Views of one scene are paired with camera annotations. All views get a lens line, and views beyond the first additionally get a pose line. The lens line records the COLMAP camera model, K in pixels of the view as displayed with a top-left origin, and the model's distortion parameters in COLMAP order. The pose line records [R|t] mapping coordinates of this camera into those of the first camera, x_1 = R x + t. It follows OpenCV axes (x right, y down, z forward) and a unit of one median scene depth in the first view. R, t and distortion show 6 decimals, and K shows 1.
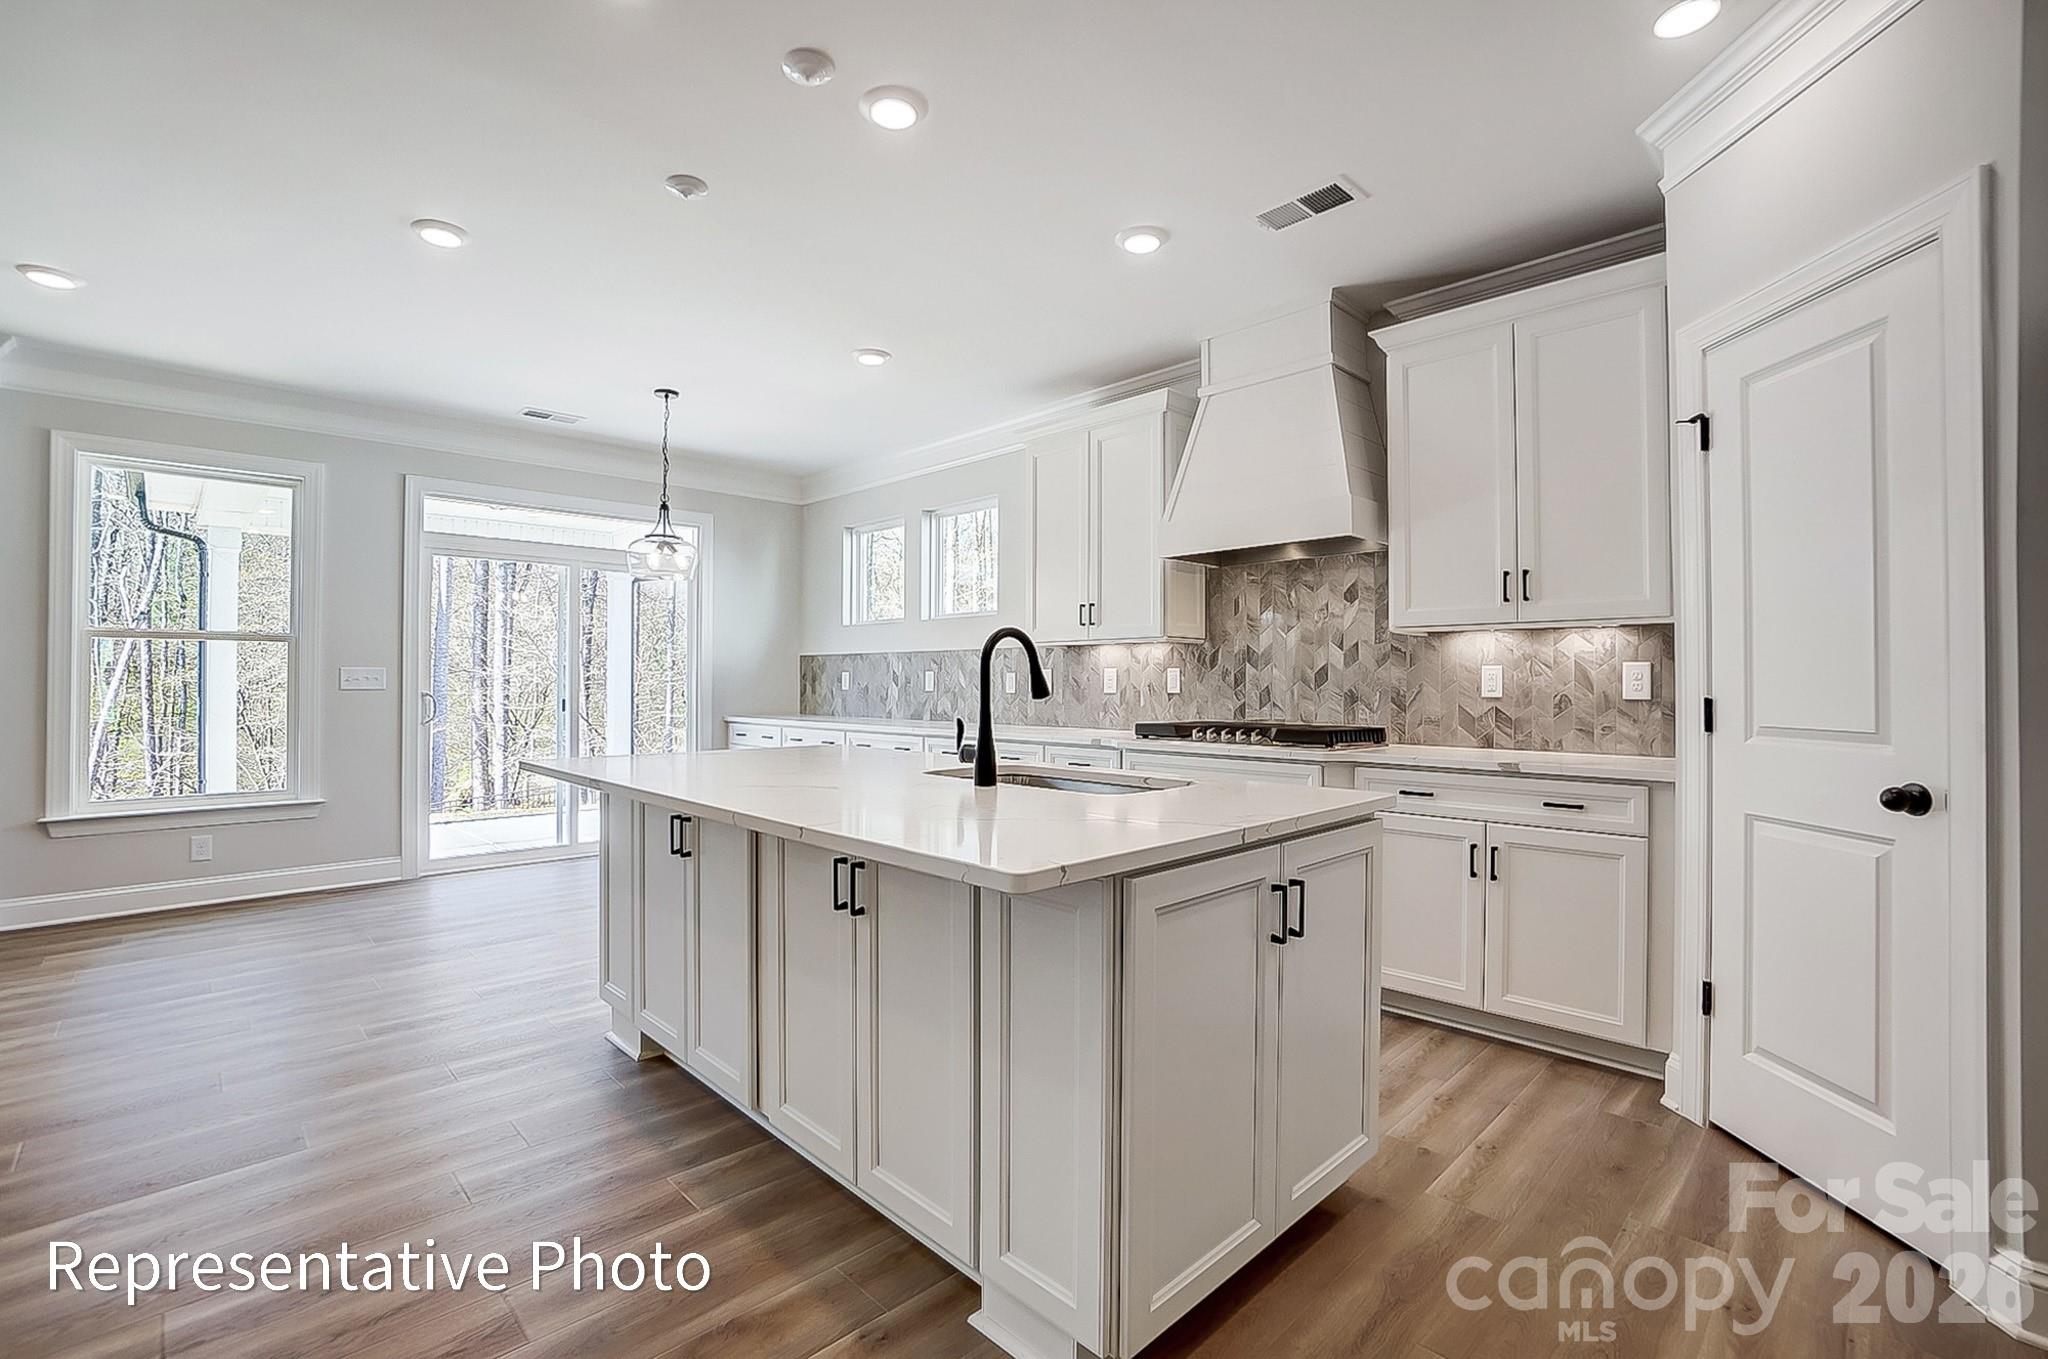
lens RADIAL K [[904.7, 0, 1030.8], [0, 904.7, 670.8], [0, 0, 1]] dist [-0.045160, 0.000293]
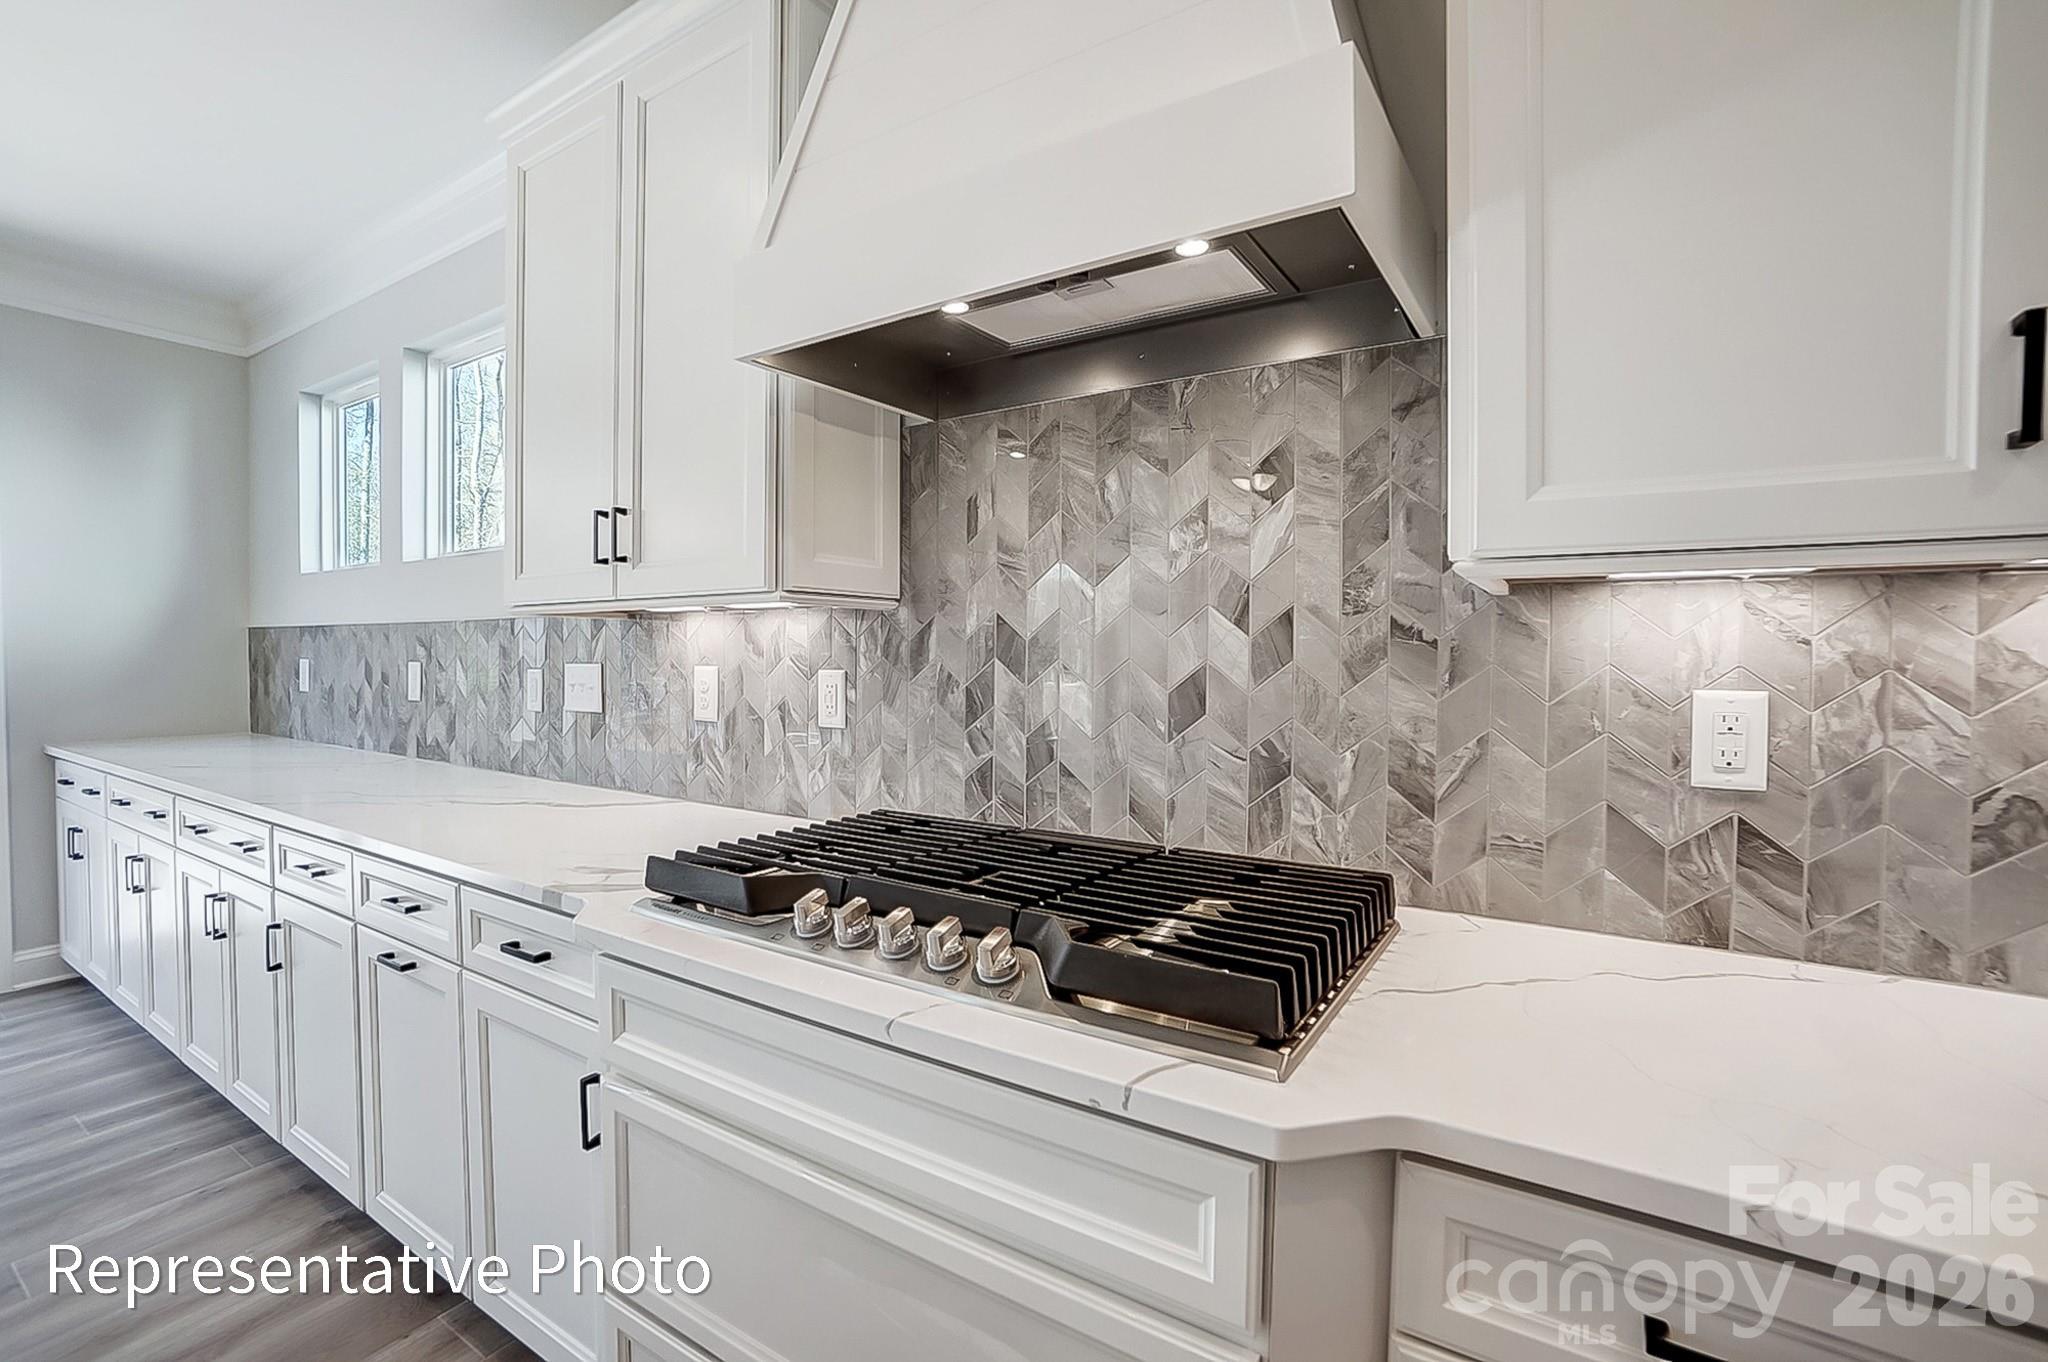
lens RADIAL K [[904.7, 0, 1030.8], [0, 904.7, 672.3], [0, 0, 1]] dist [-0.045160, 0.000293]
pose [[0.974865, -0.001626, 0.222789, 0.175363], [-0.005820, 0.999446, 0.032759, -0.017608], [-0.222719, -0.033232, 0.974316, 0.645096]]
